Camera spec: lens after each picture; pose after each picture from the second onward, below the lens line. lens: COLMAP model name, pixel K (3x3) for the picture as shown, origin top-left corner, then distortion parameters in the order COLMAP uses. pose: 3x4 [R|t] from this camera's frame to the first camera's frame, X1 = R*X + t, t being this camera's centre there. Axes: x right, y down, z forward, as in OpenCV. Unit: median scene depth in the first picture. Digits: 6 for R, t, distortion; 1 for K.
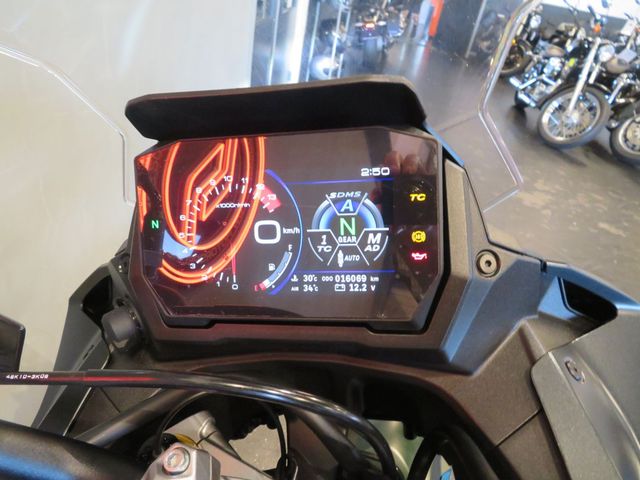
lens RADIAL K [[456.4, 0, 317.2], [0, 456.4, 239.4], [0, 0, 1]] dist [-0.007434, 0.002098]
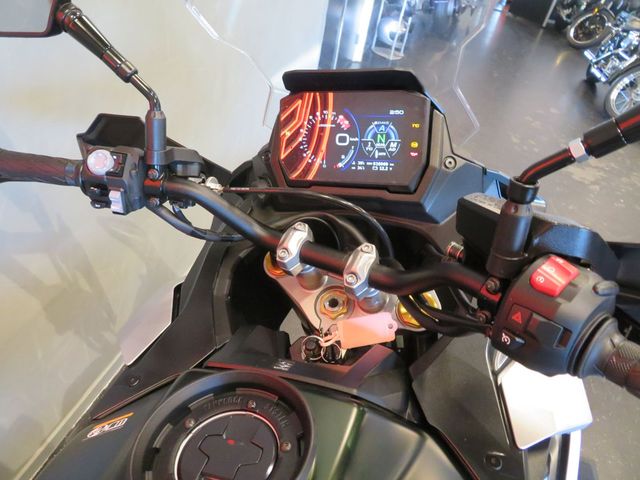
lens RADIAL K [[456.4, 0, 317.2], [0, 456.4, 239.4], [0, 0, 1]] dist [-0.007434, 0.002098]
pose [[0.990353, 0.088493, -0.106632, 0.037708], [-0.080180, 0.993574, 0.079883, 0.274602], [0.113016, -0.070562, 0.991084, -1.085936]]
